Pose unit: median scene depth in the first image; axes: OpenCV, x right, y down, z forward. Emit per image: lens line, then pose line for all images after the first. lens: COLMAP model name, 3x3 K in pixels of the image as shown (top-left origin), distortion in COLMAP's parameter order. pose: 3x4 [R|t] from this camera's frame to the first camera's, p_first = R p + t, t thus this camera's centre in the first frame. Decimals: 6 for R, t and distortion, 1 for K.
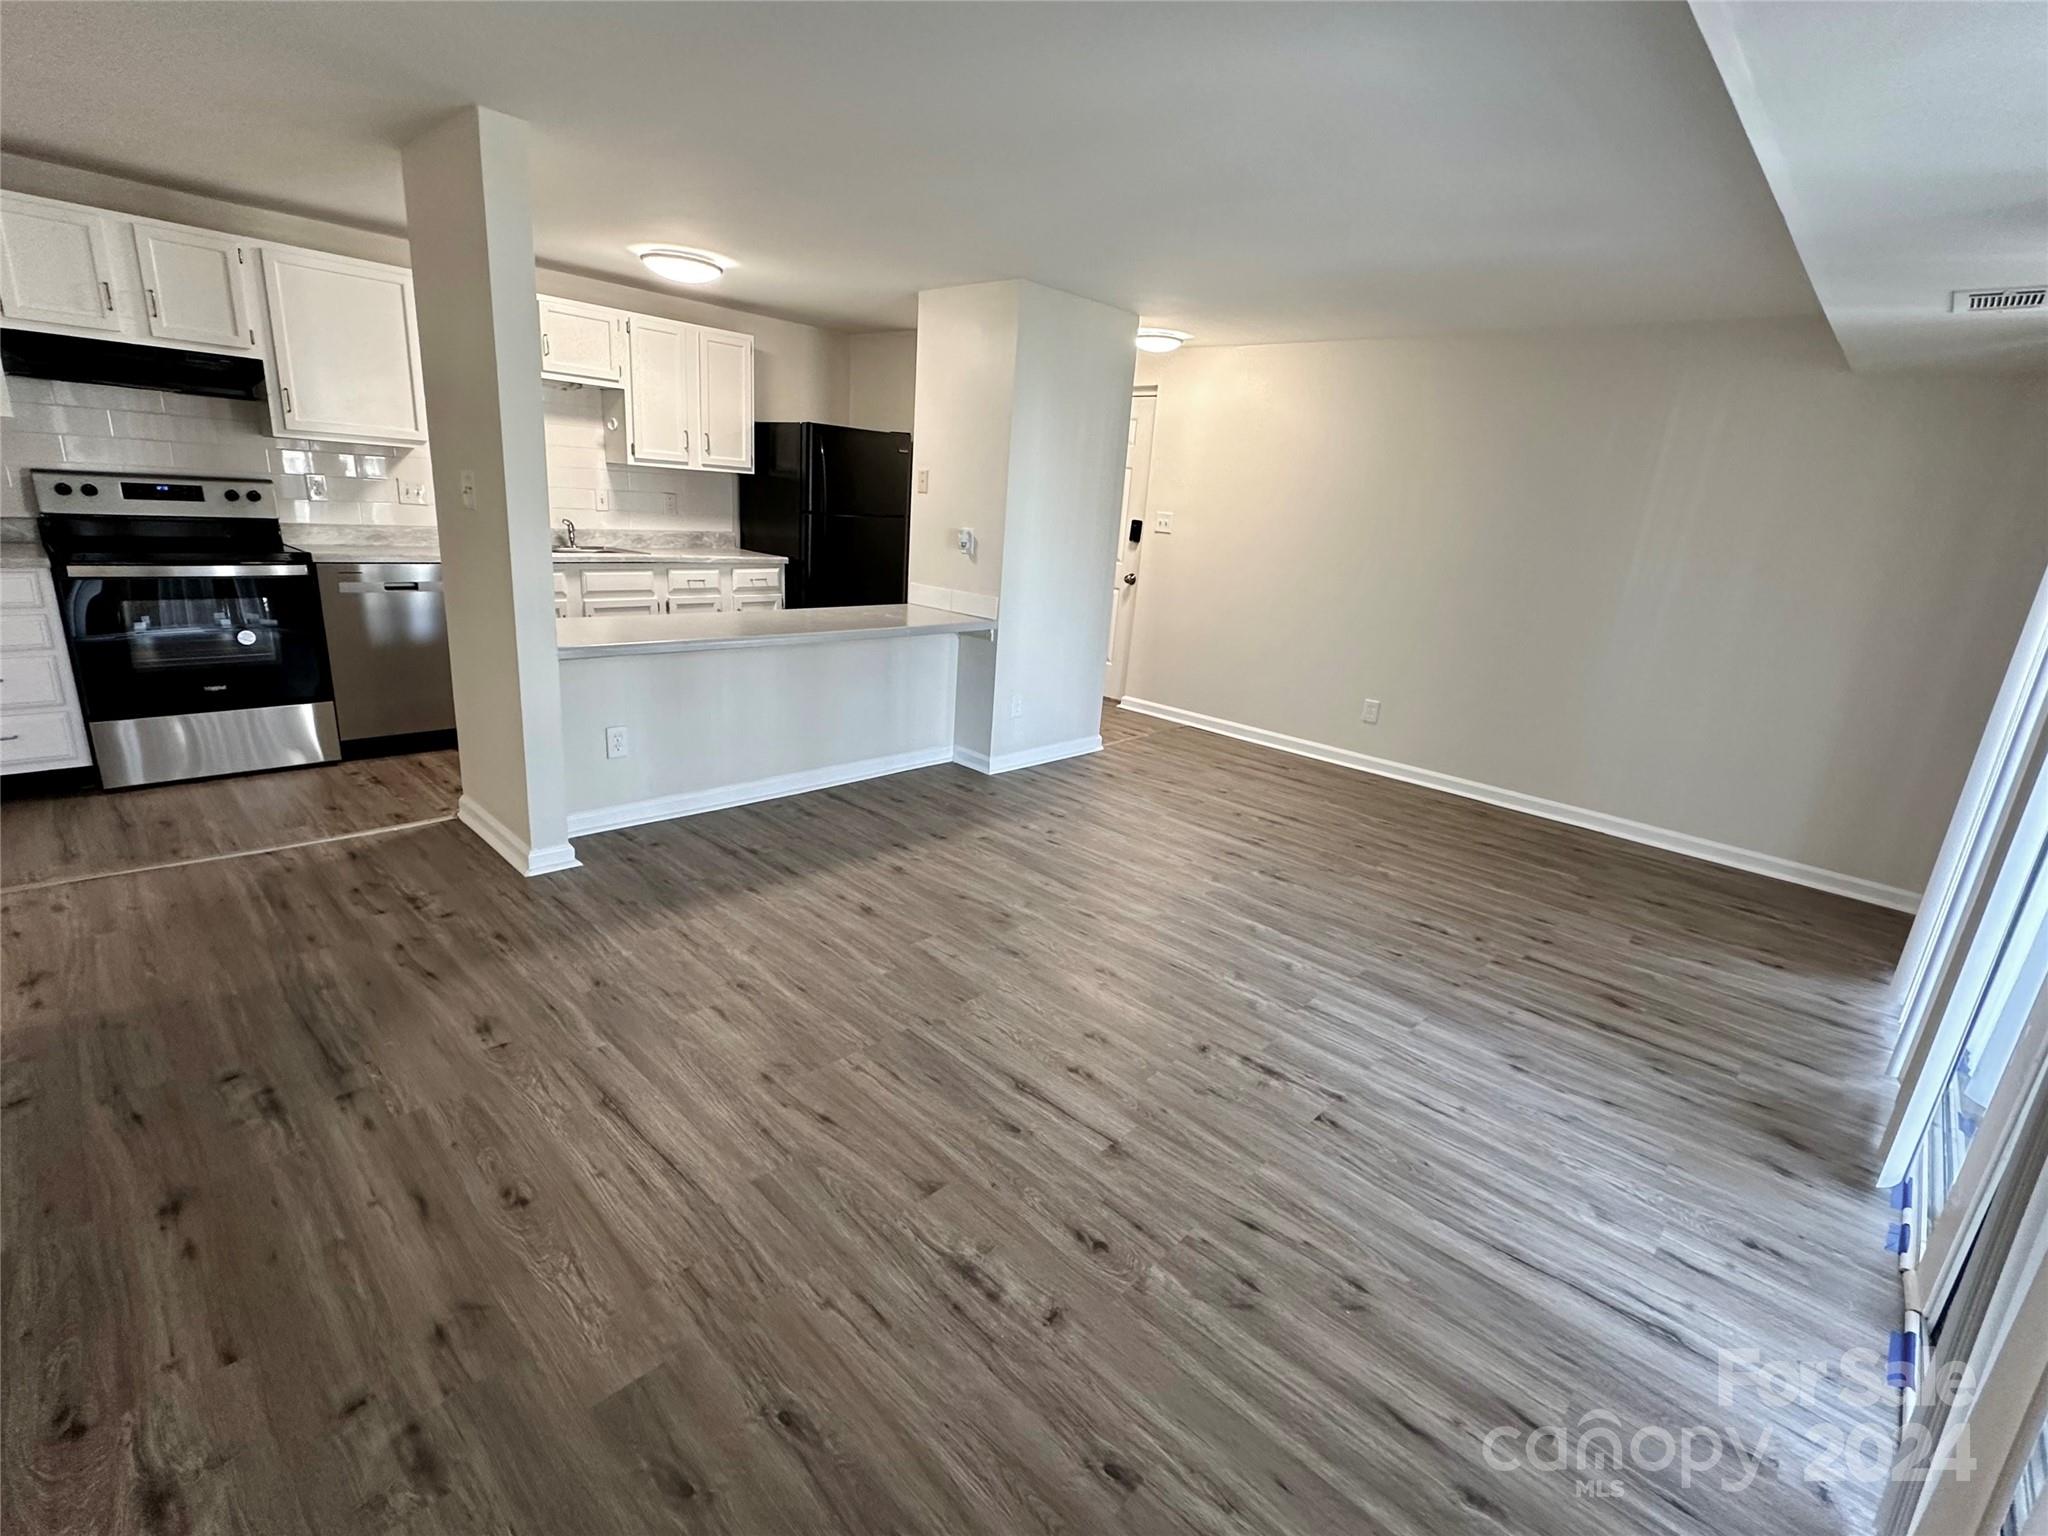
lens RADIAL K [[924.3, 0, 1029.6], [0, 924.3, 764.7], [0, 0, 1]] dist [-0.000836, 0.000018]
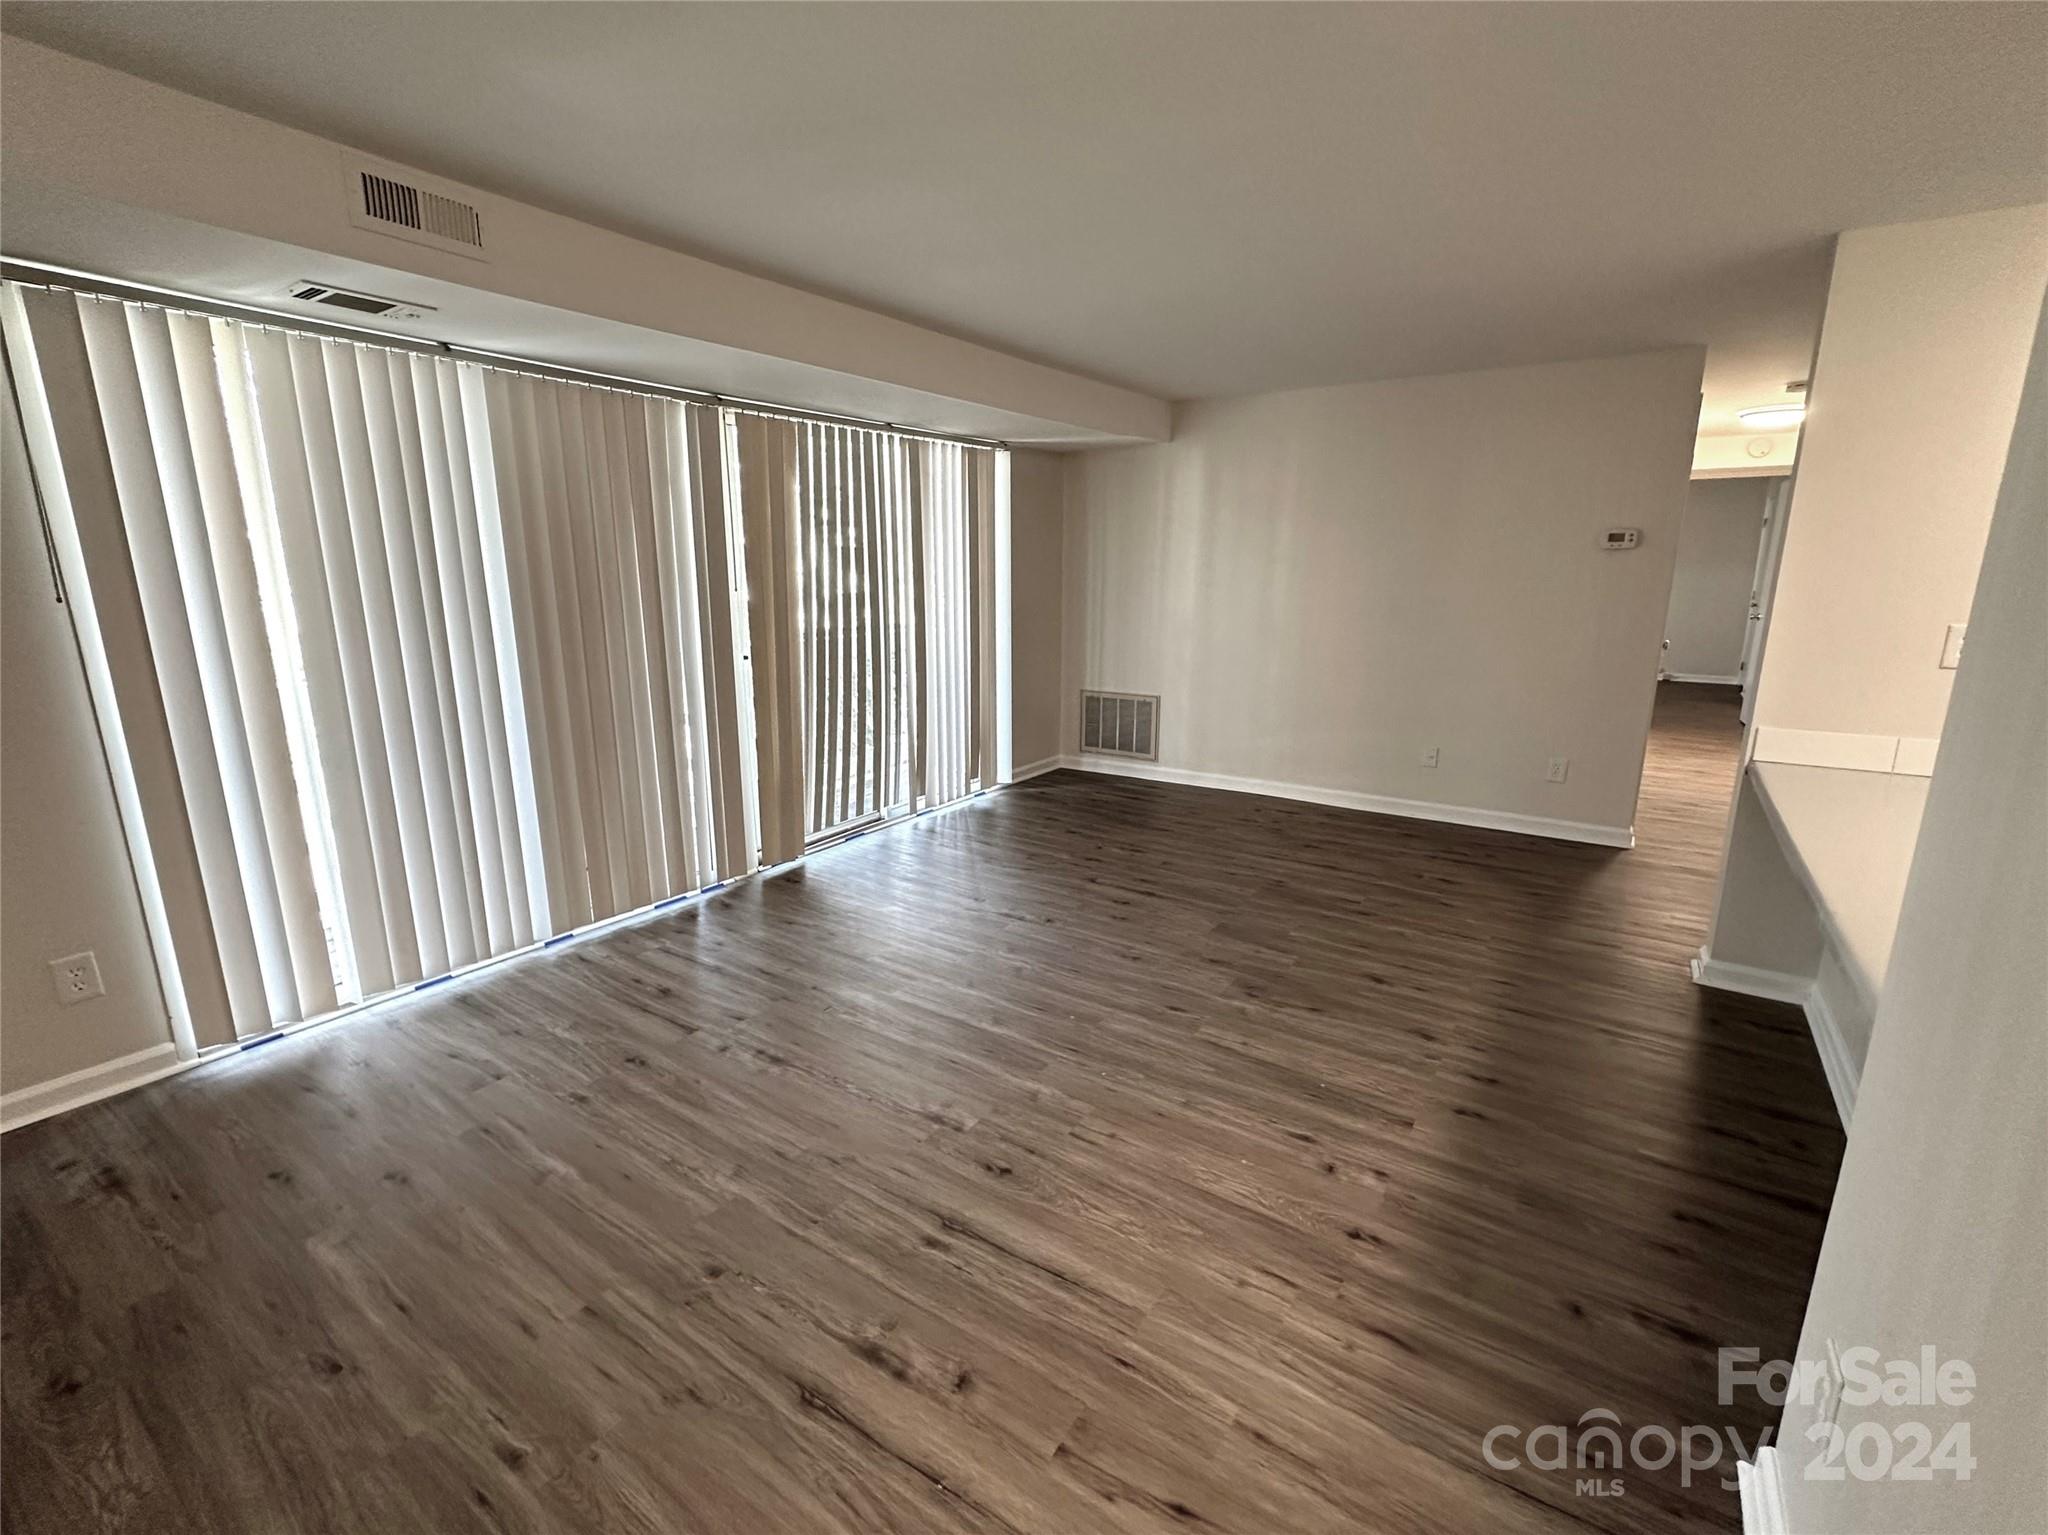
lens RADIAL K [[904.3, 0, 1024.0], [0, 904.3, 767.5], [0, 0, 1]] dist [0.000651, 0.000015]
pose [[-0.984540, -0.037449, -0.171111, 0.299052], [-0.115177, 0.874401, 0.471335, -0.365069], [0.131968, 0.483756, -0.865196, 1.314283]]
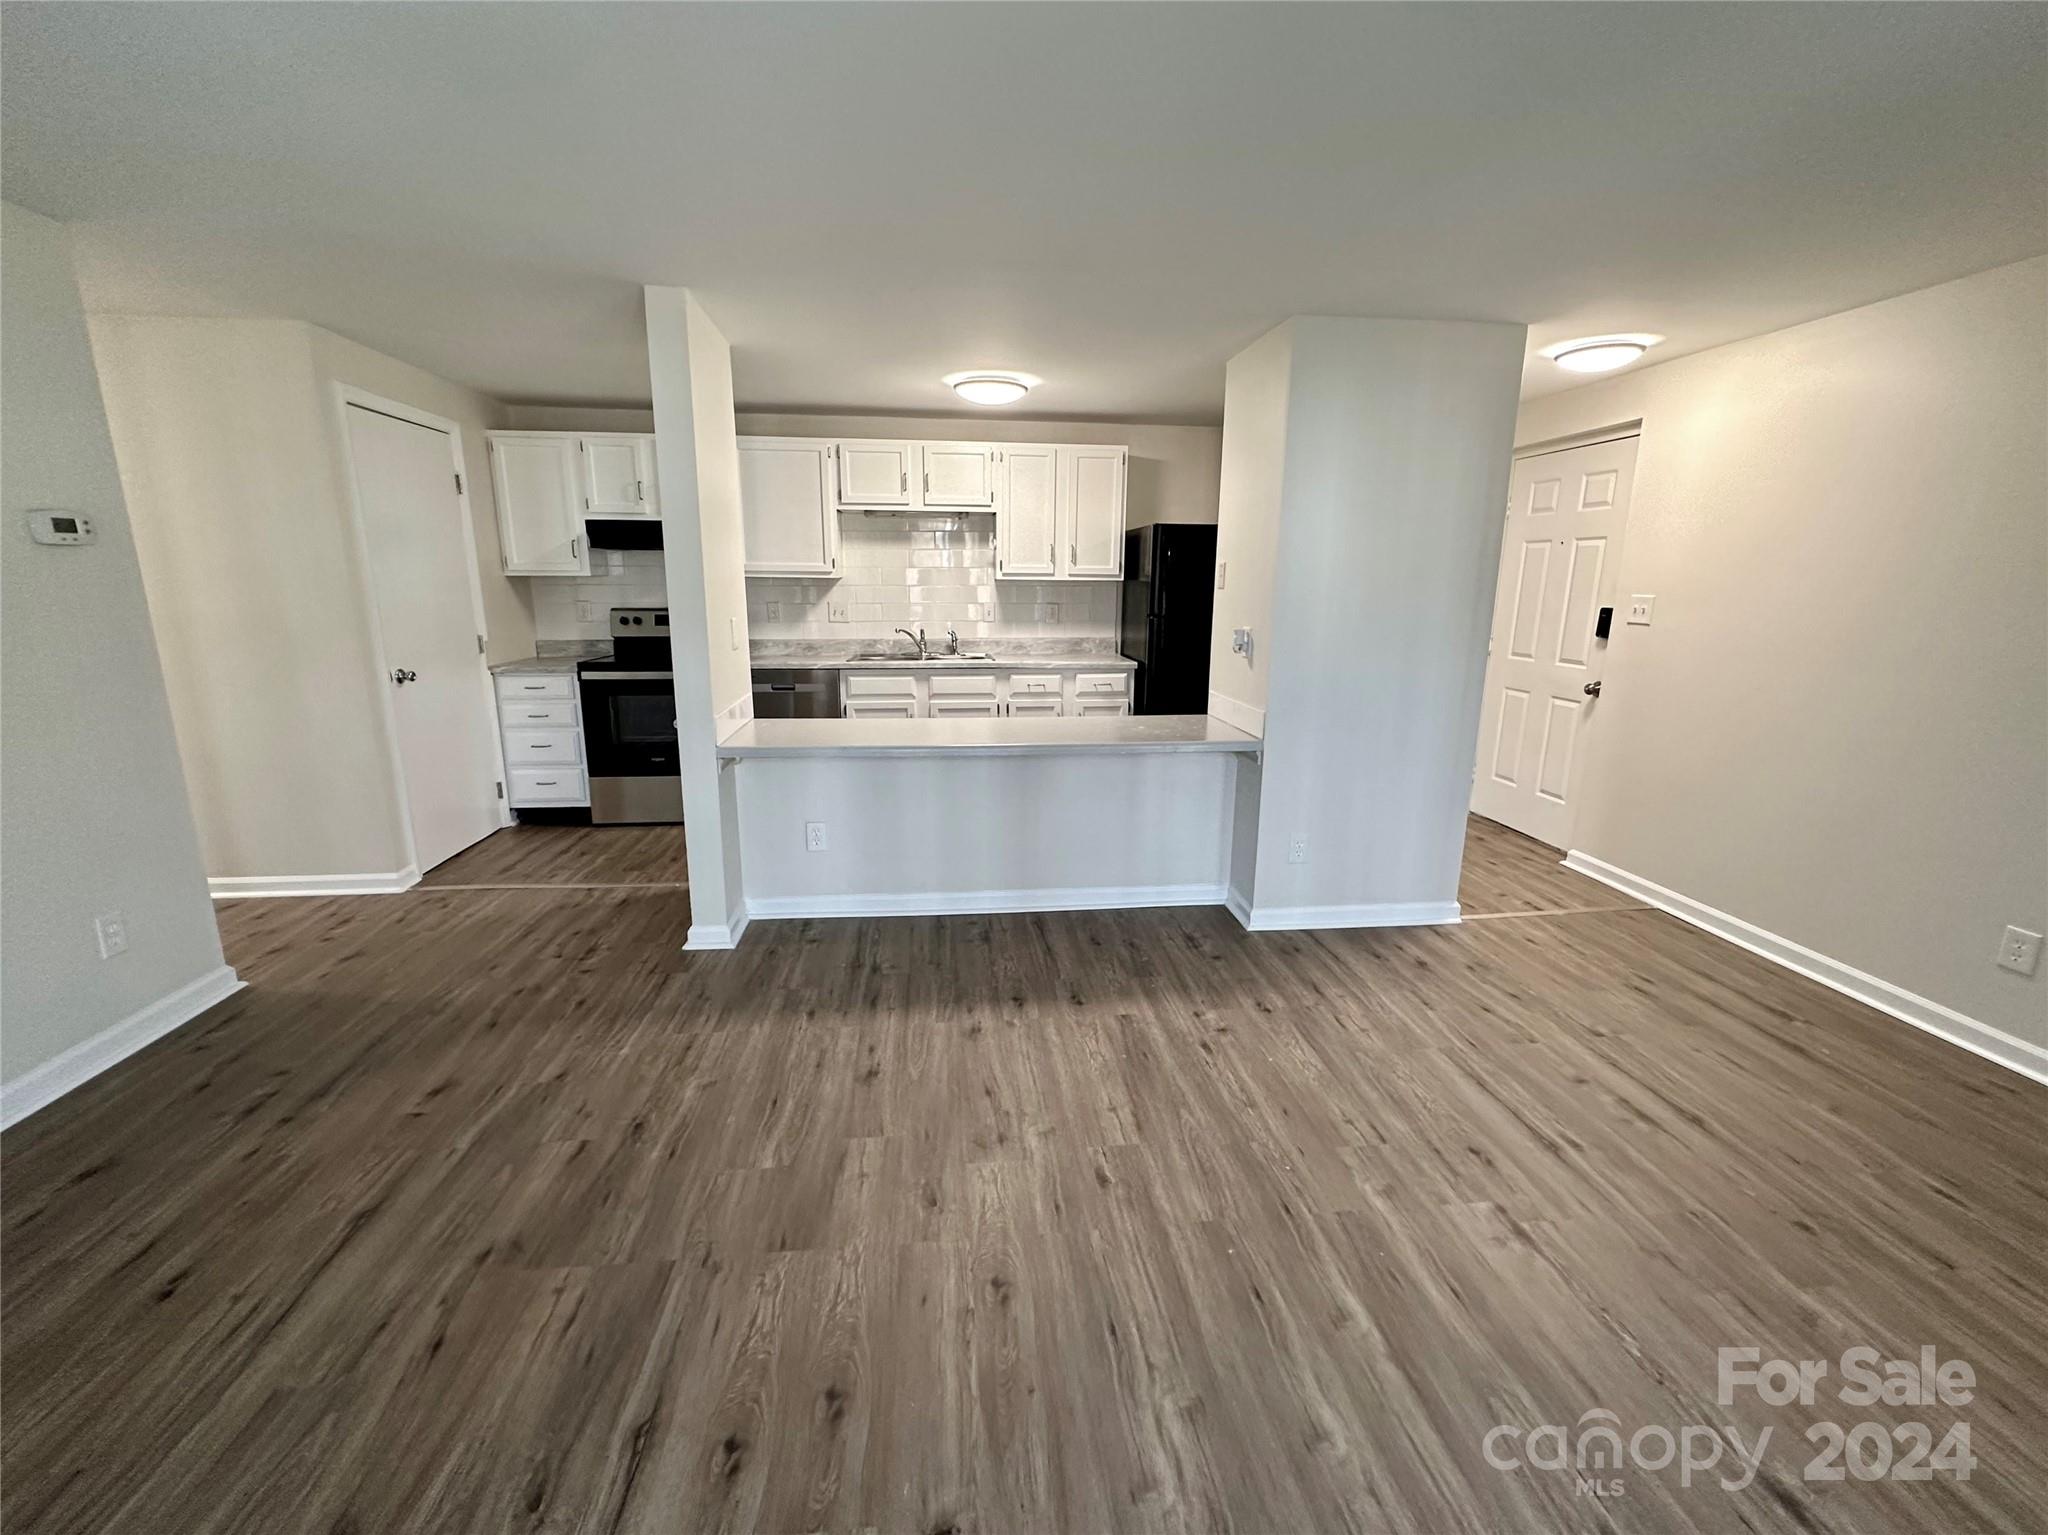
lens RADIAL K [[848.9, 0, 1030.9], [0, 848.9, 766.6], [0, 0, 1]] dist [0.000393, 0.000092]
pose [[0.760861, 0.074771, -0.644593, 0.322999], [-0.135070, 0.989831, -0.044616, -0.083533], [0.634702, 0.121012, 0.763223, 0.359859]]
